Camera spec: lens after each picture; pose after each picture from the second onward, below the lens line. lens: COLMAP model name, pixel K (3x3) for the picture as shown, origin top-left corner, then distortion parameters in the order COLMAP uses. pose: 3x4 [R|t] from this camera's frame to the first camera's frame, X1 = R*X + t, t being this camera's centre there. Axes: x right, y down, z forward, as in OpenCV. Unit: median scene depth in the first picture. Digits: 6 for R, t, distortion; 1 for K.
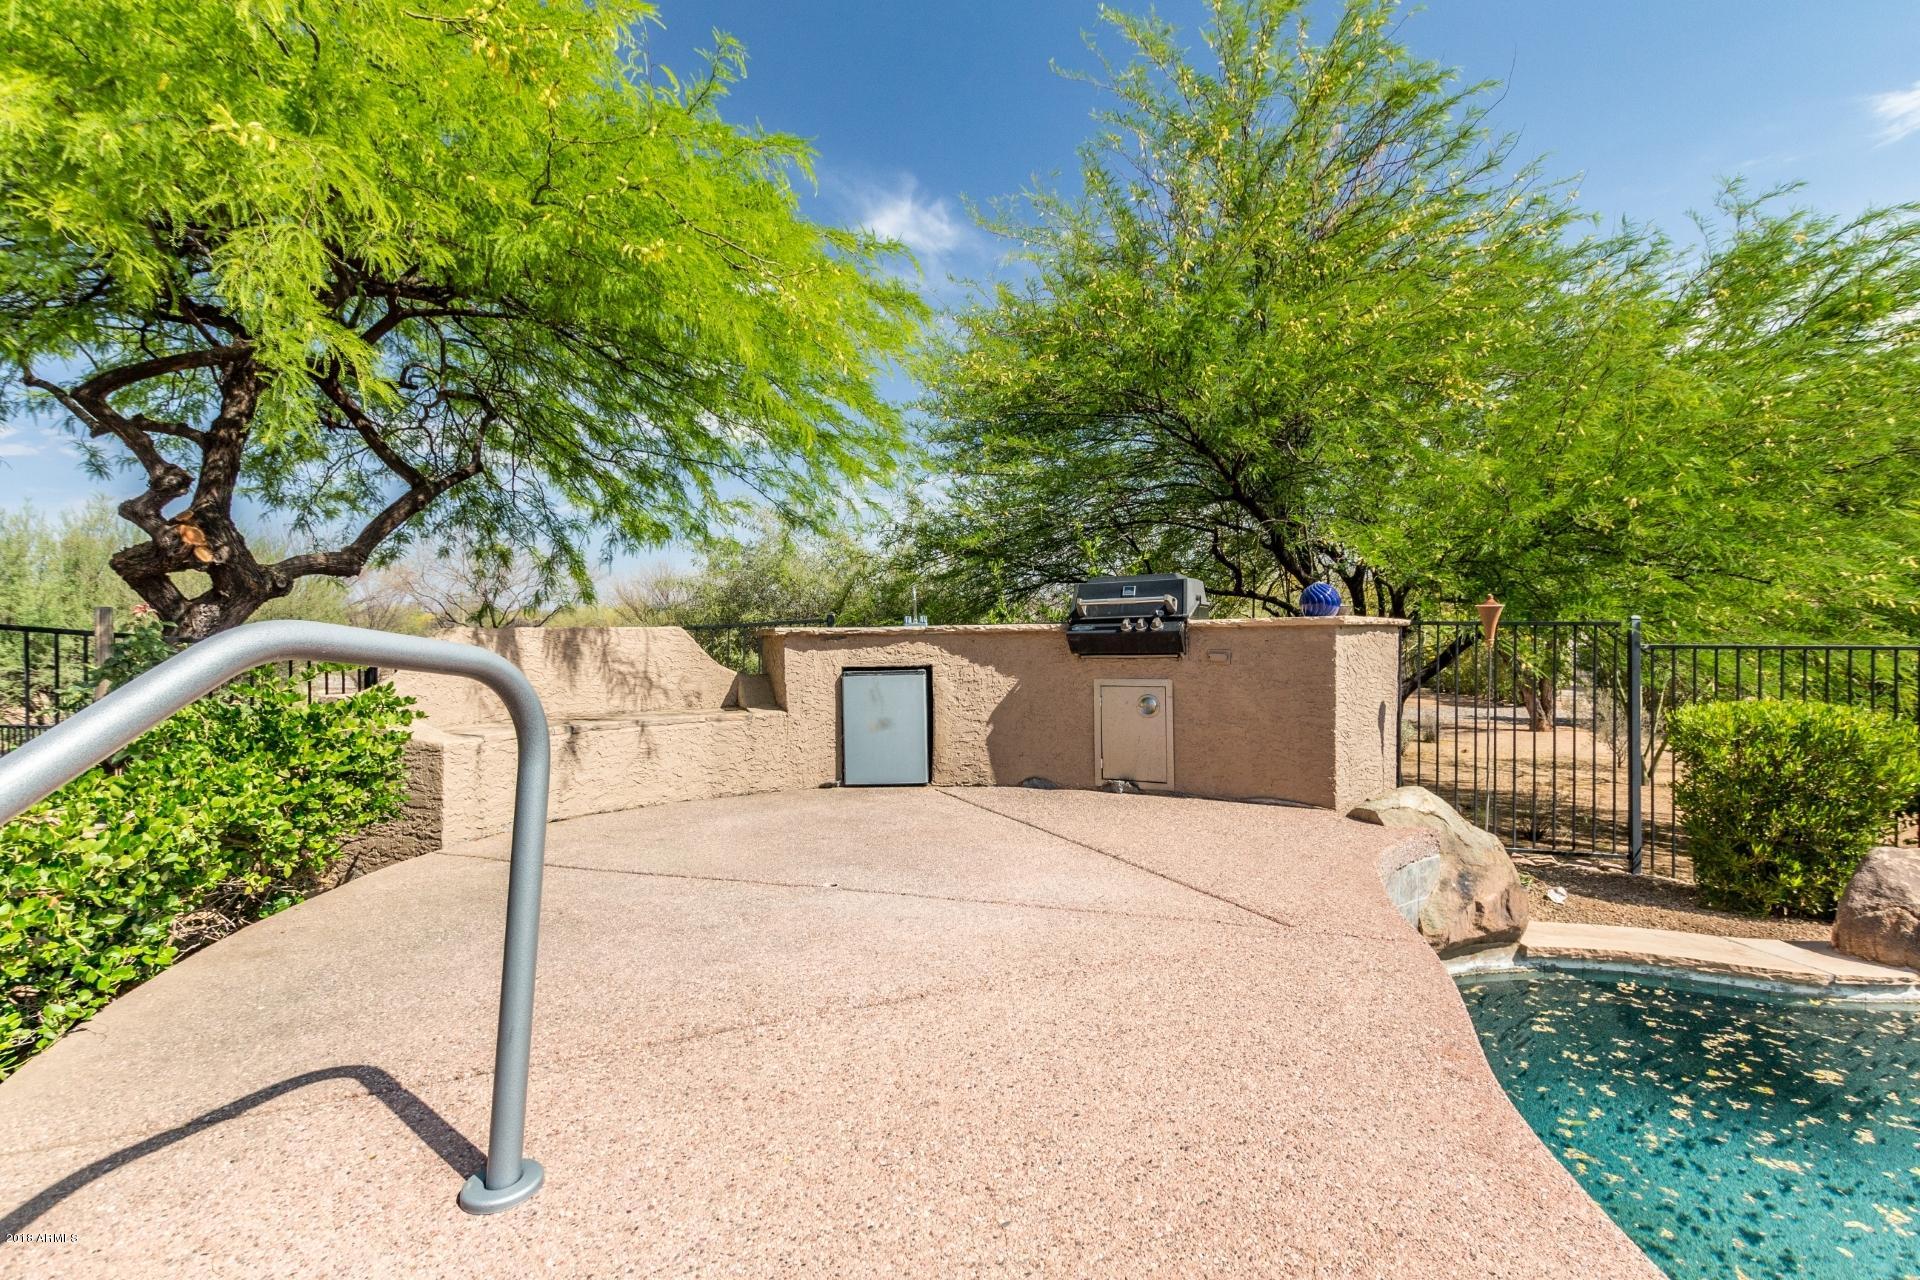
lens RADIAL K [[917.0, 0, 960.0], [0, 917.0, 640.0], [0, 0, 1]] dist [0.016652, -0.000004]
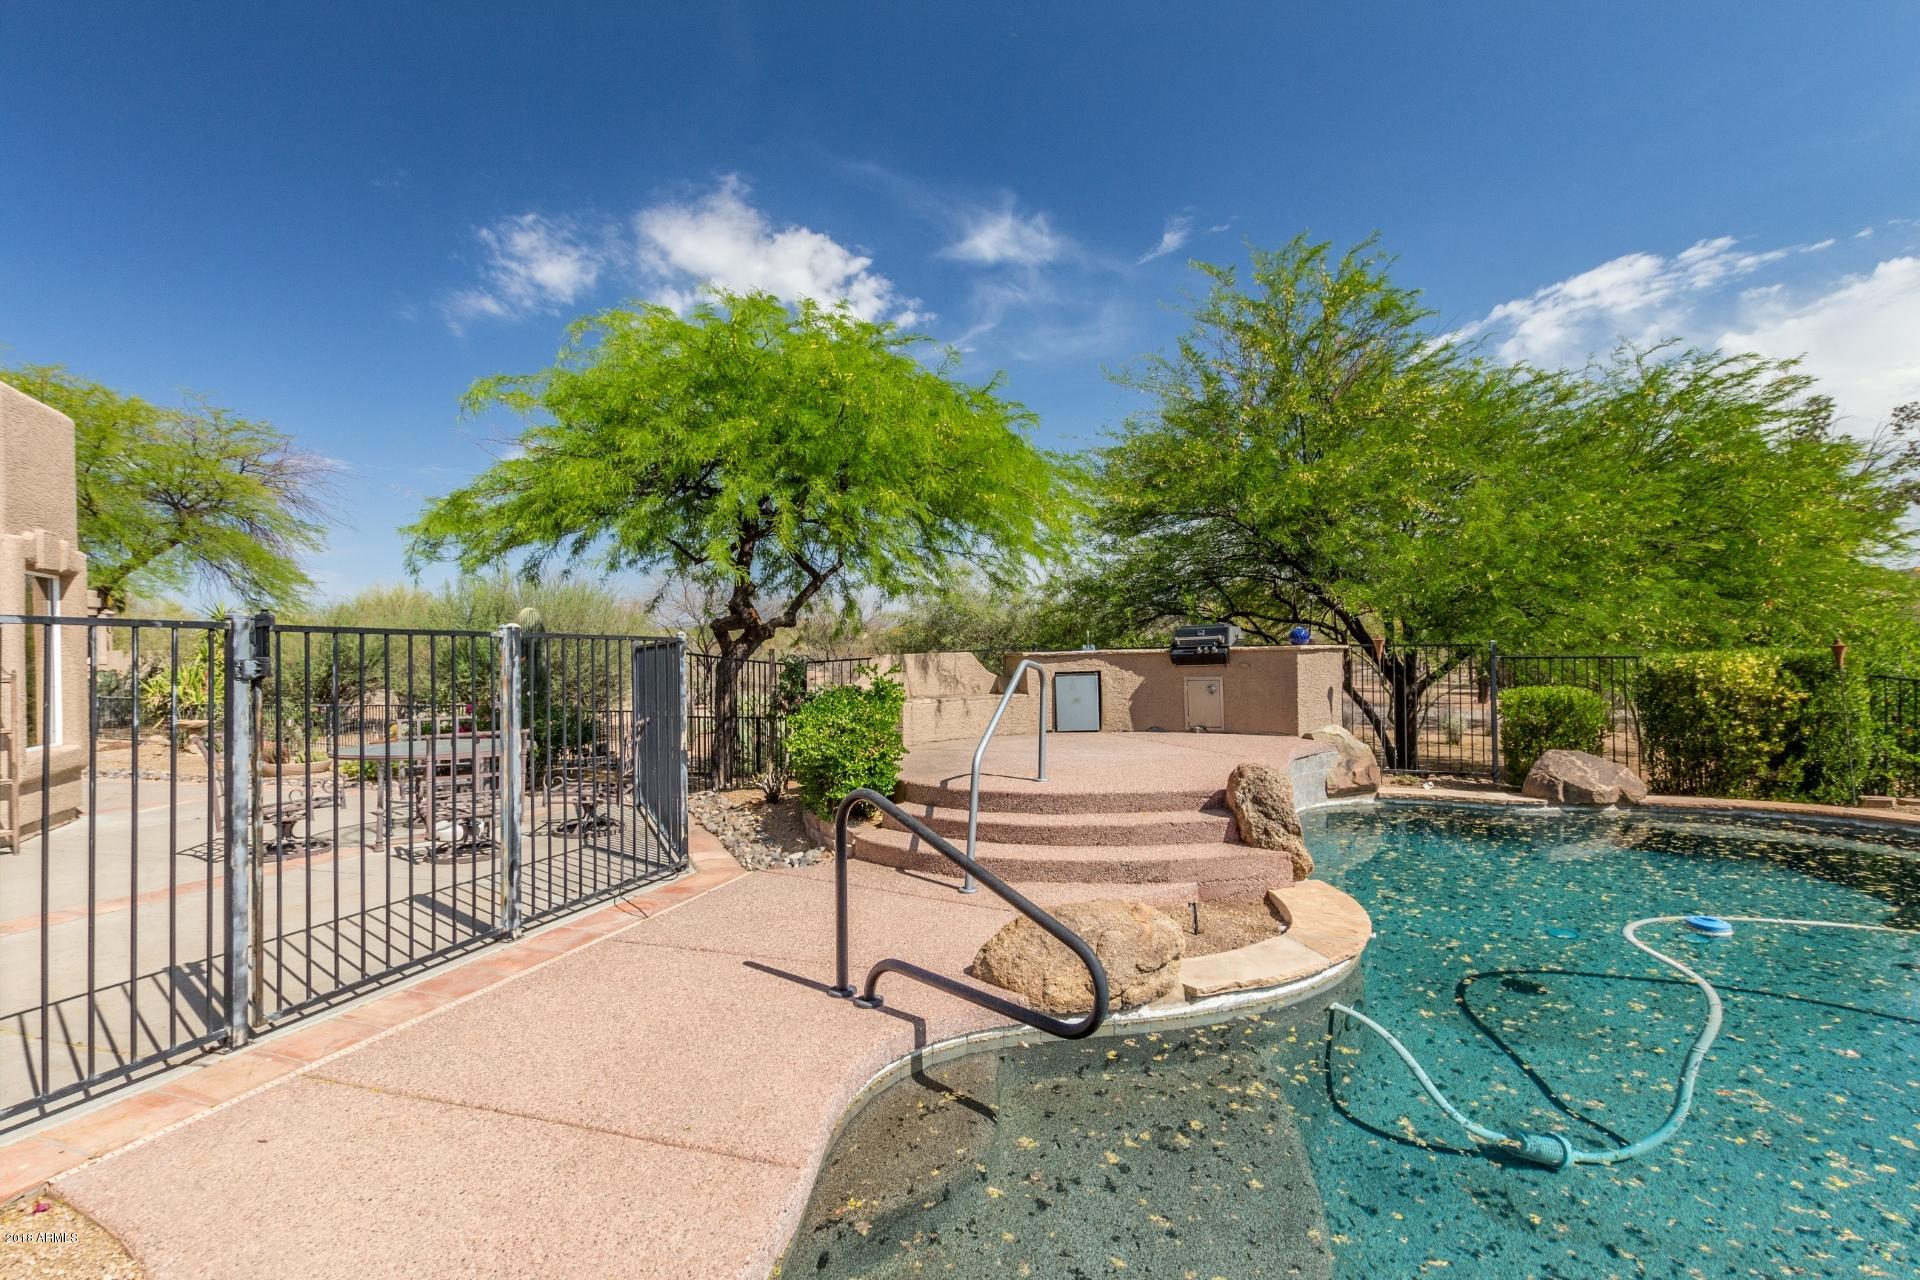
lens RADIAL K [[871.3, 0, 960.0], [0, 871.3, 640.0], [0, 0, 1]] dist [-0.000124, -0.000007]
pose [[0.991182, -0.012012, -0.131962, -0.083005], [0.010082, 0.999832, -0.015283, -0.013190], [0.132124, 0.013818, 0.991137, -0.912014]]
